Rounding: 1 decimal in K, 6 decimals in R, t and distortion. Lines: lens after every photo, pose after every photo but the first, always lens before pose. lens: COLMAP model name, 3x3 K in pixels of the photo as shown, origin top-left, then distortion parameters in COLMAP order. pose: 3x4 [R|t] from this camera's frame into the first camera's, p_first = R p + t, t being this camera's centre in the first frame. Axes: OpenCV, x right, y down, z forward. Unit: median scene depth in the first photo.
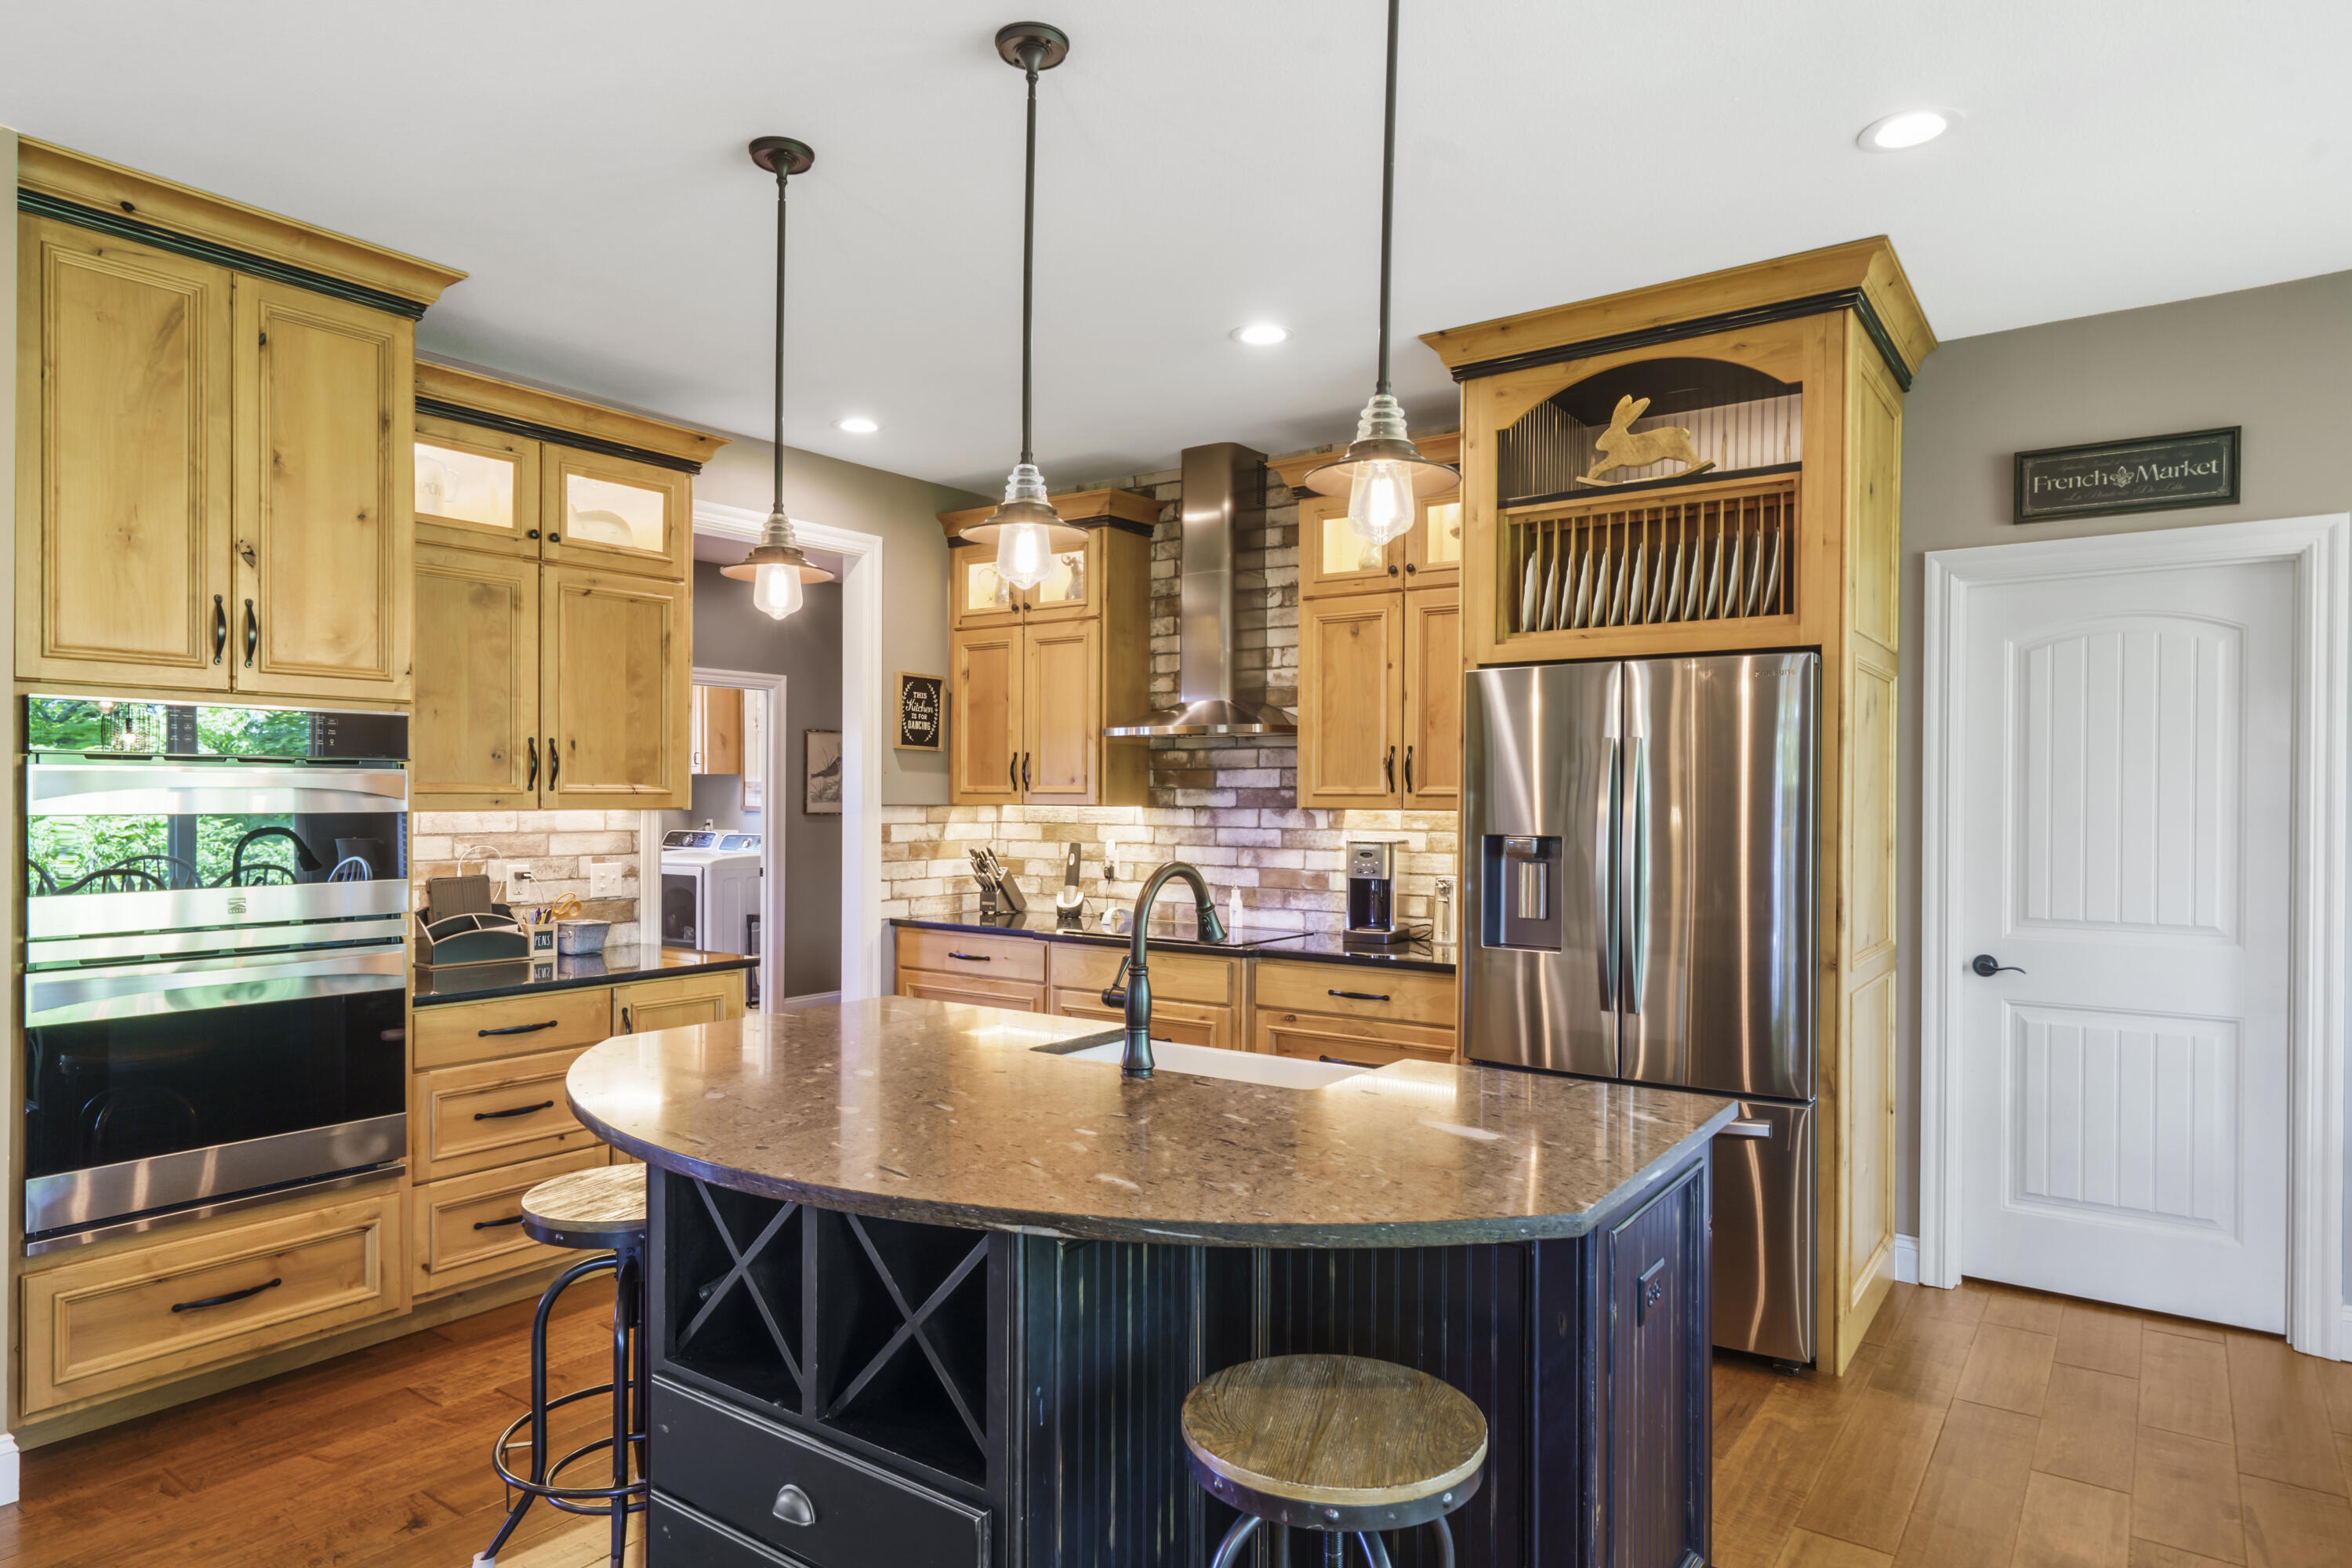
lens RADIAL K [[1373.9, 0, 1170.3], [0, 1373.9, 802.1], [0, 0, 1]] dist [0.006460, 0.001734]
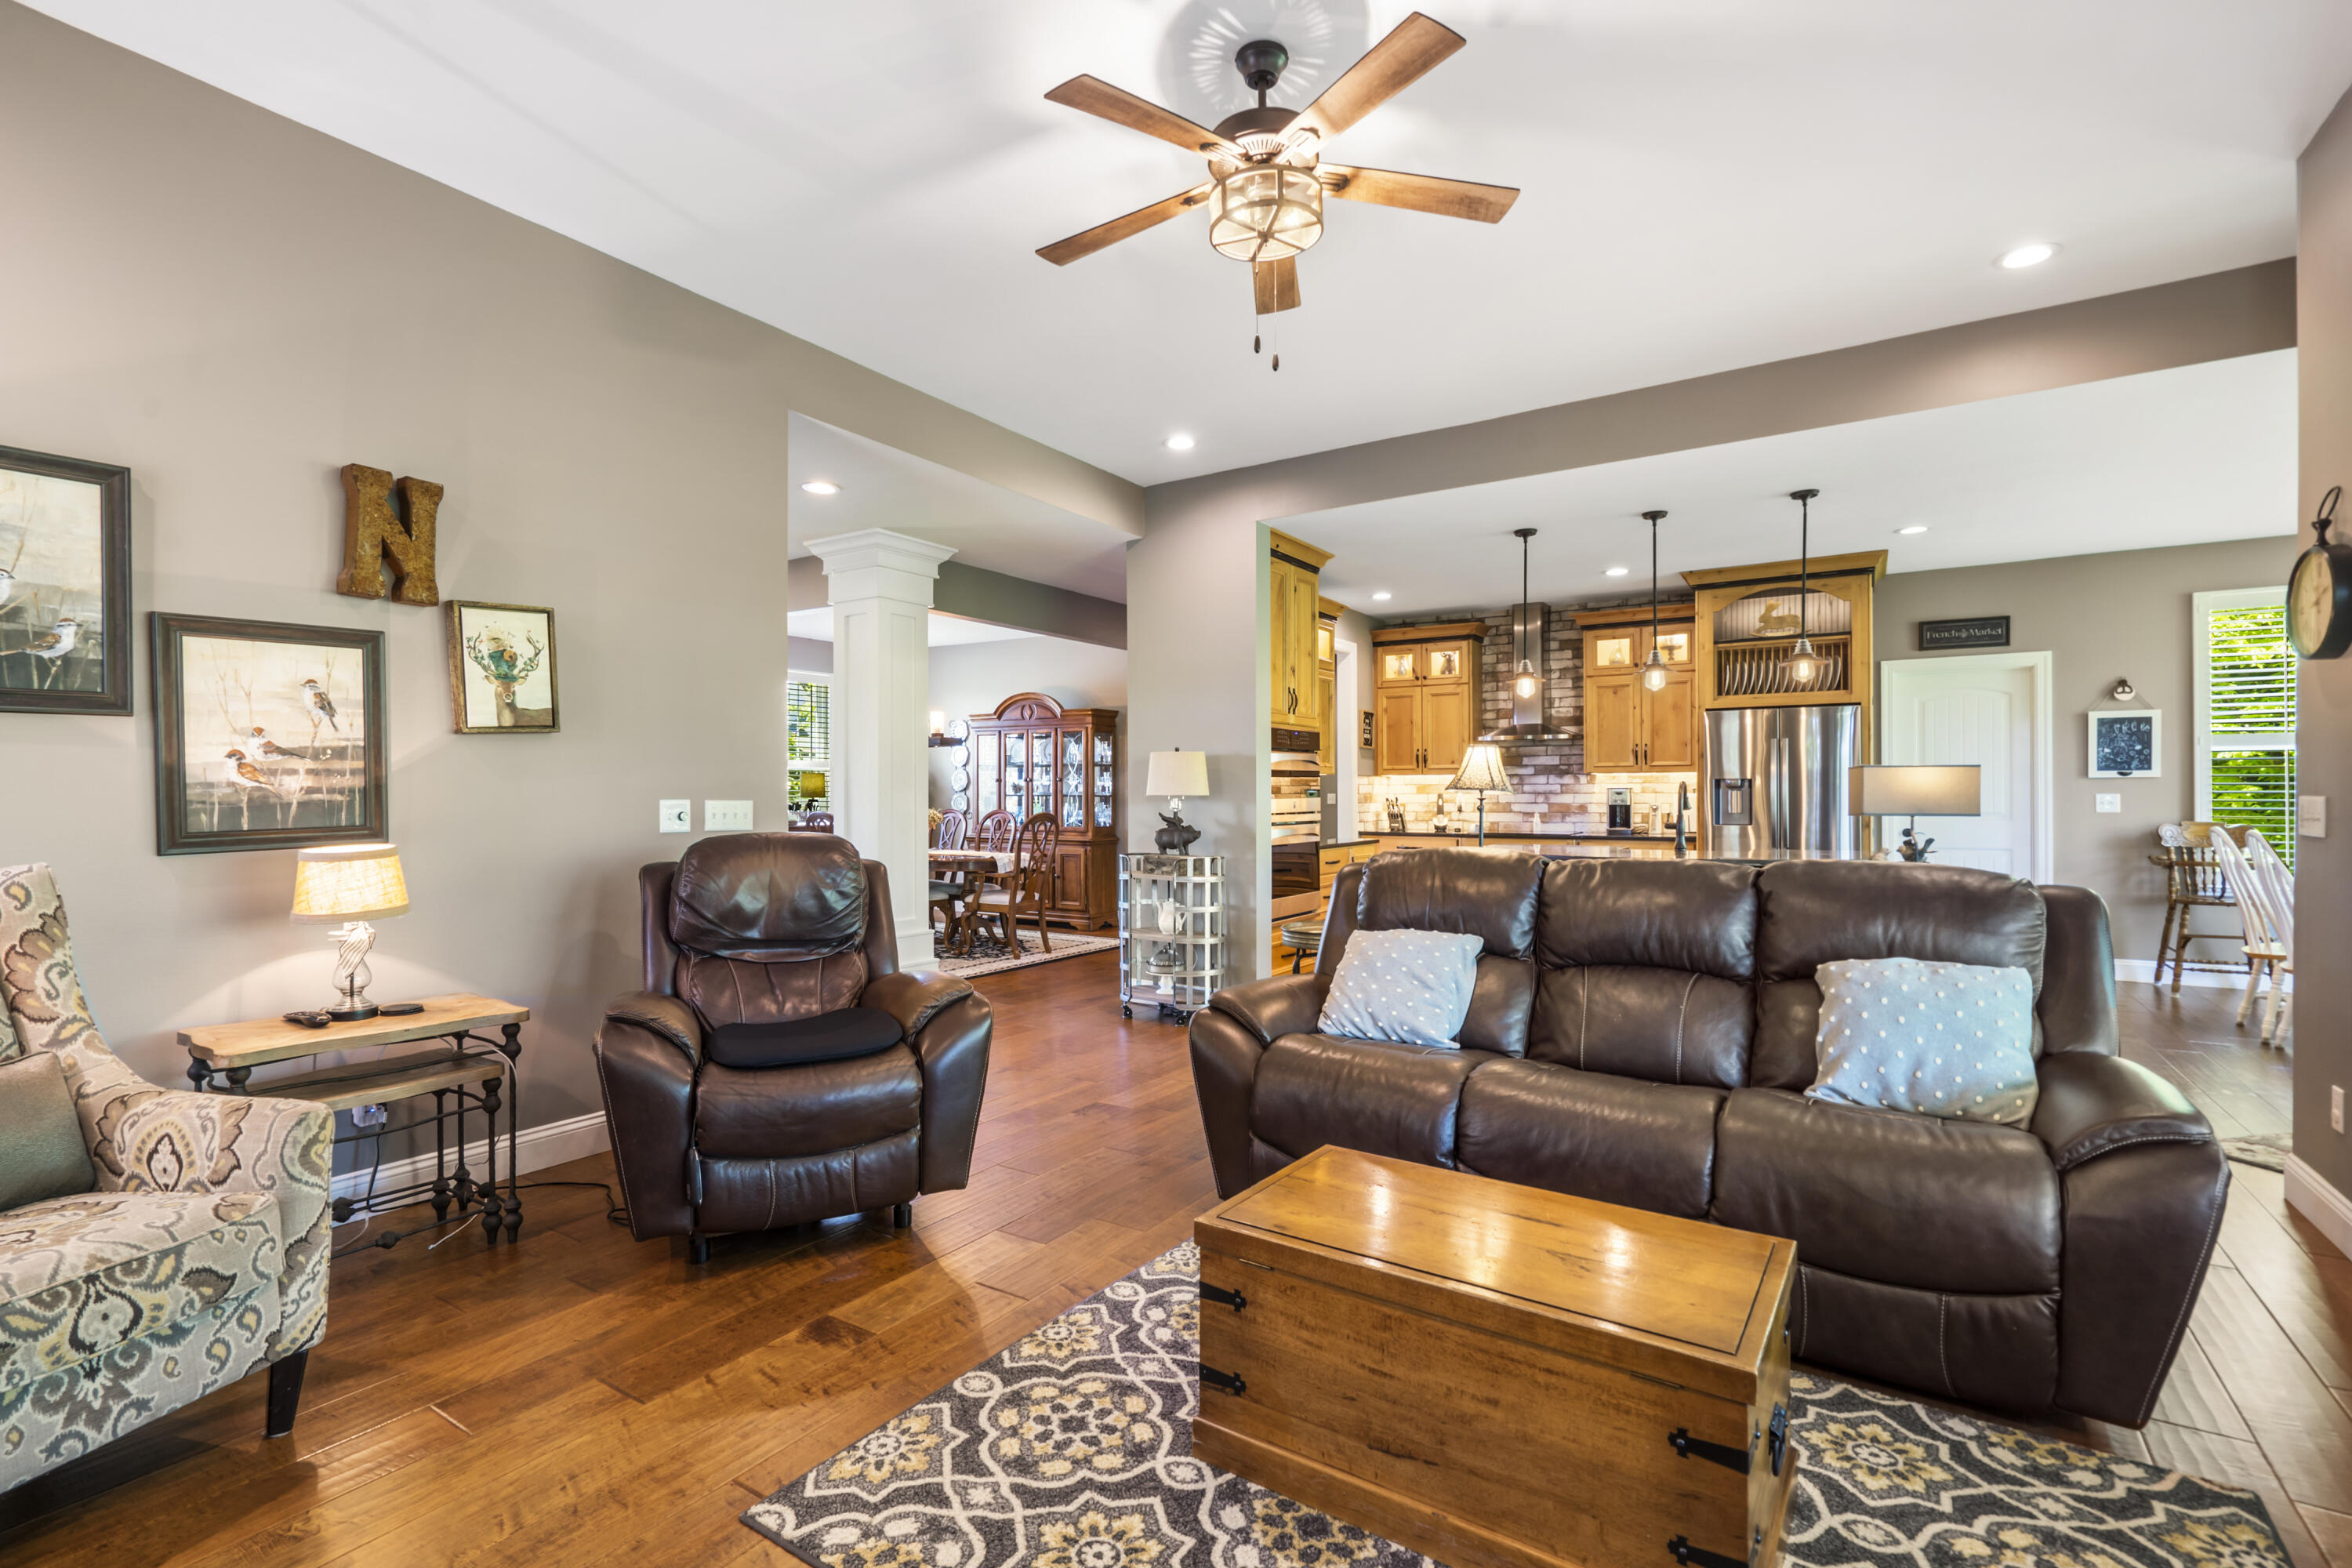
lens RADIAL K [[1089.3, 0, 1175.8], [0, 1089.3, 791.4], [0, 0, 1]] dist [-0.000525, 0.002073]
pose [[0.998327, -0.008474, 0.057200, -0.746962], [0.008801, 0.999946, -0.005452, 0.042856], [-0.057150, 0.005947, 0.998348, -0.780377]]
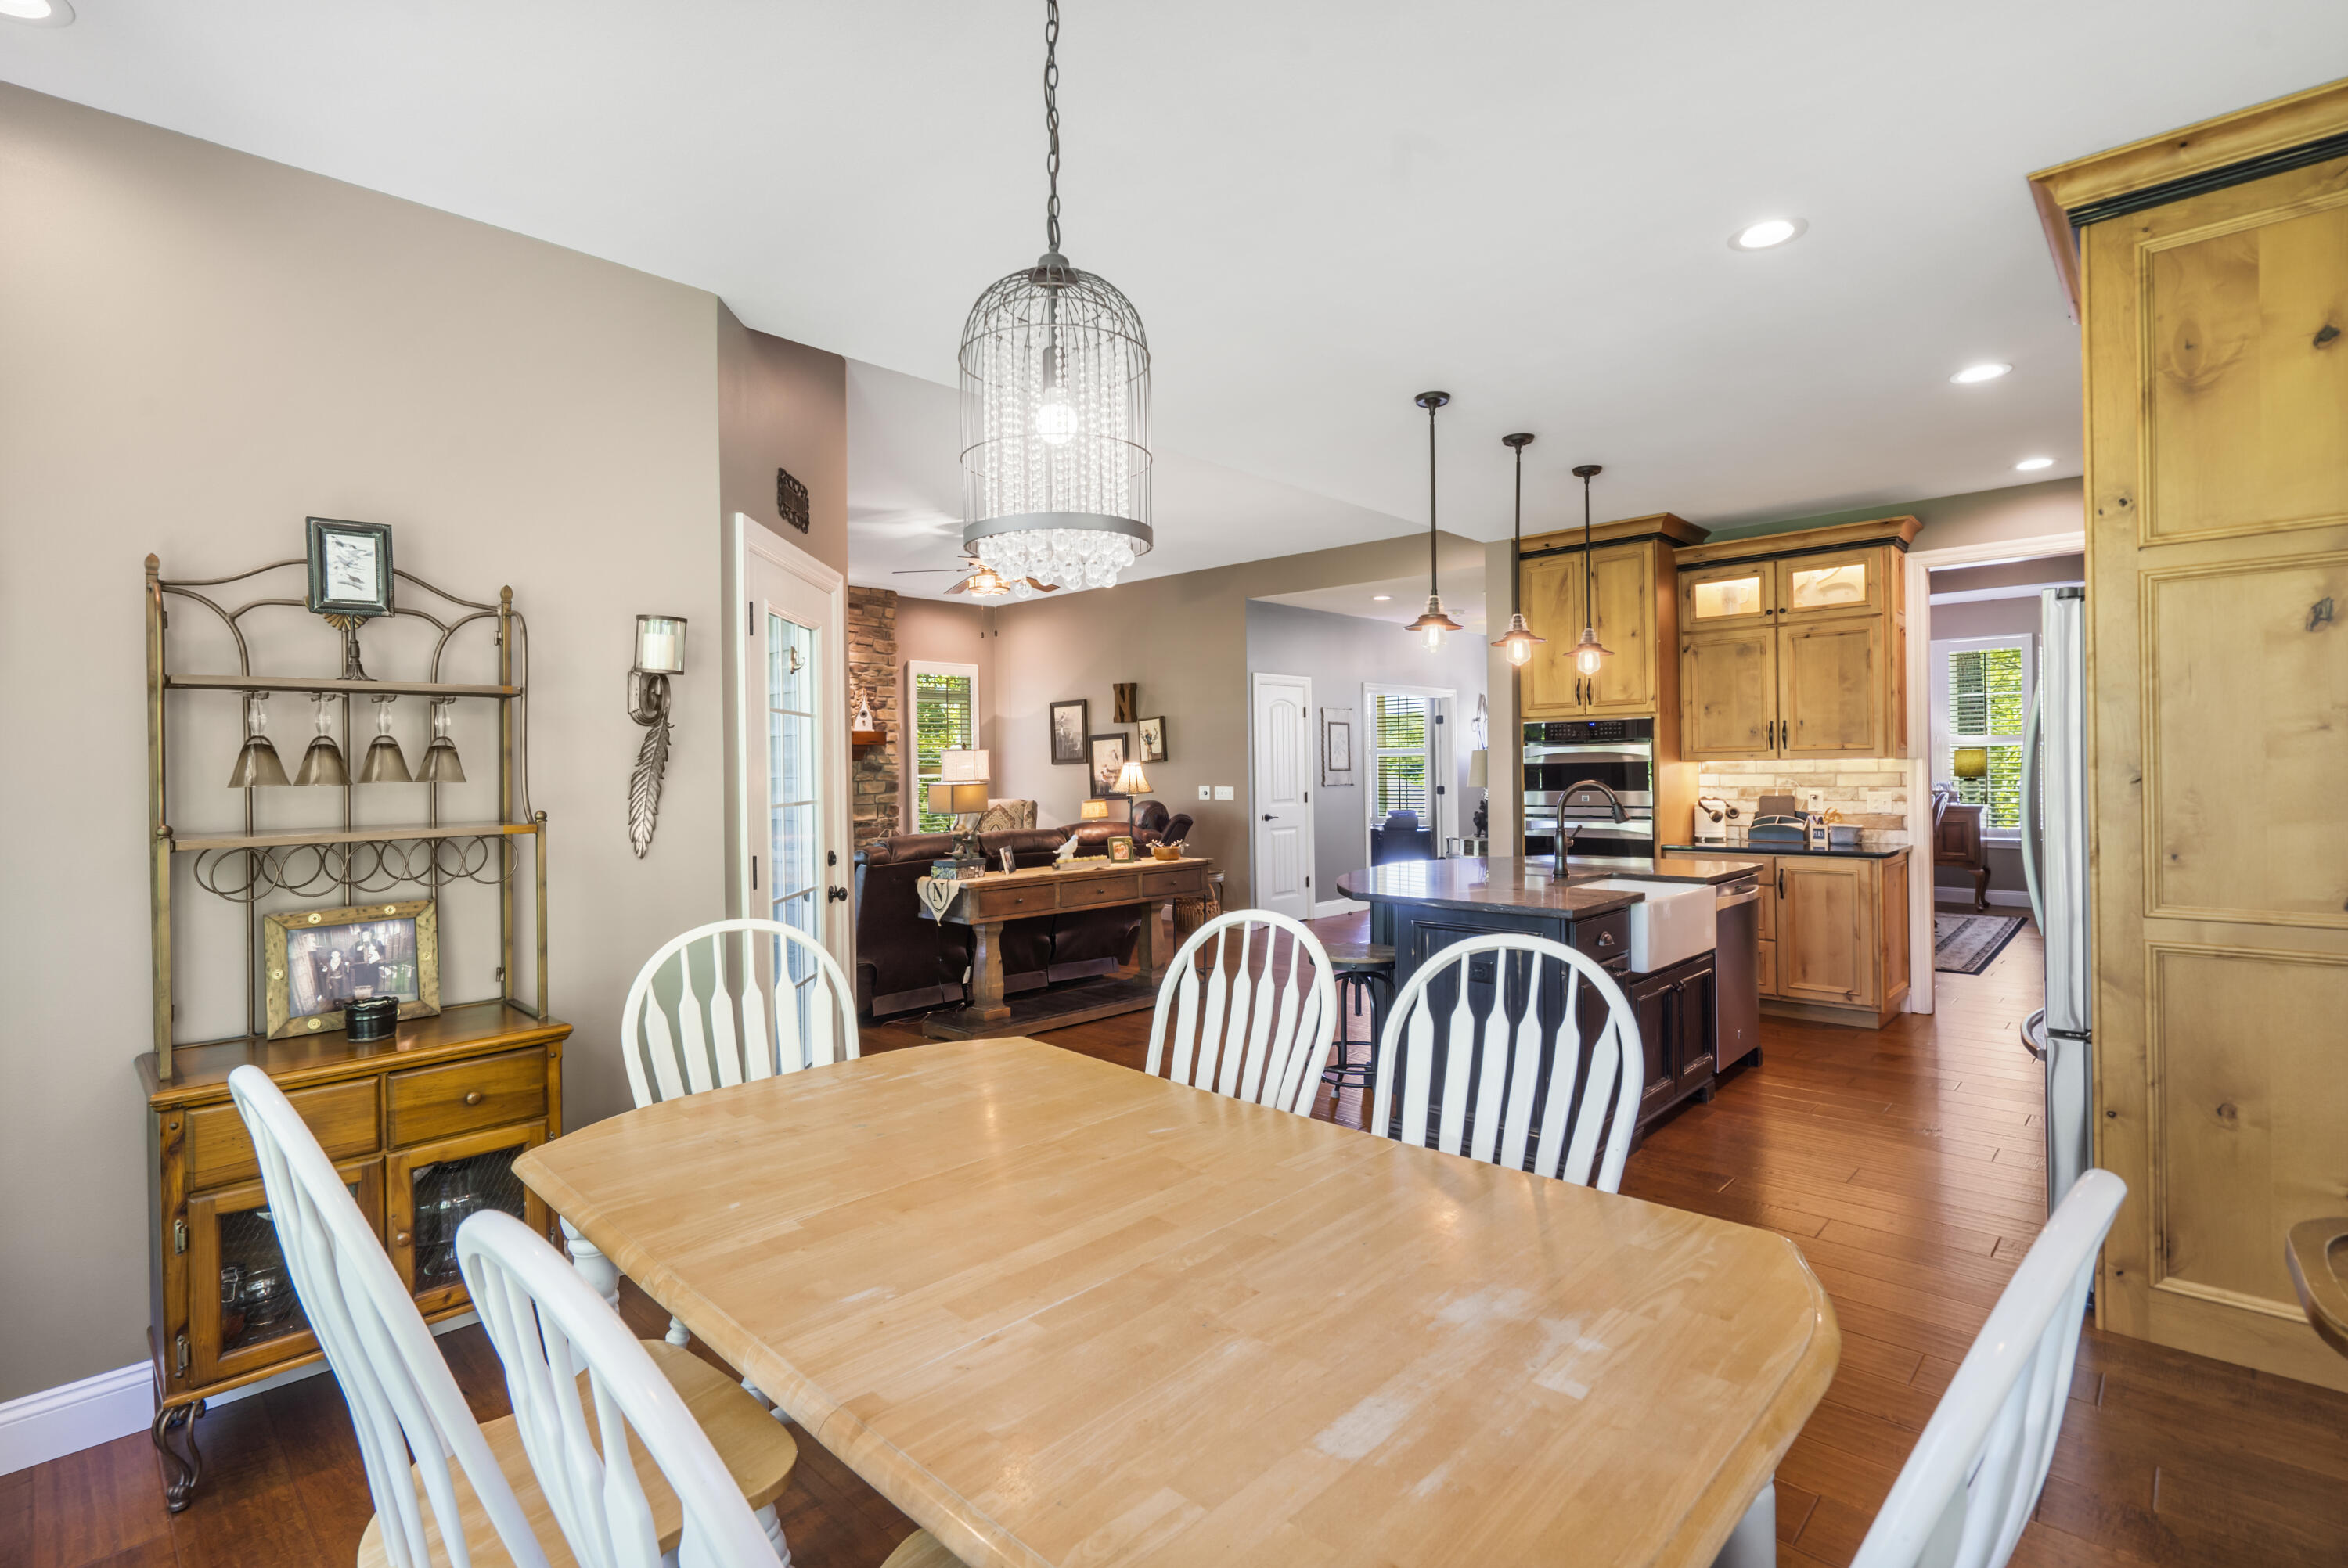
lens RADIAL K [[1087.2, 0, 1169.9], [0, 1087.2, 770.9], [0, 0, 1]] dist [-0.000525, 0.002073]
pose [[-0.139257, 0.002803, -0.990252, 0.992652], [0.011535, 0.999933, 0.001208, 0.008403], [0.990189, -0.011255, -0.139280, 0.356270]]
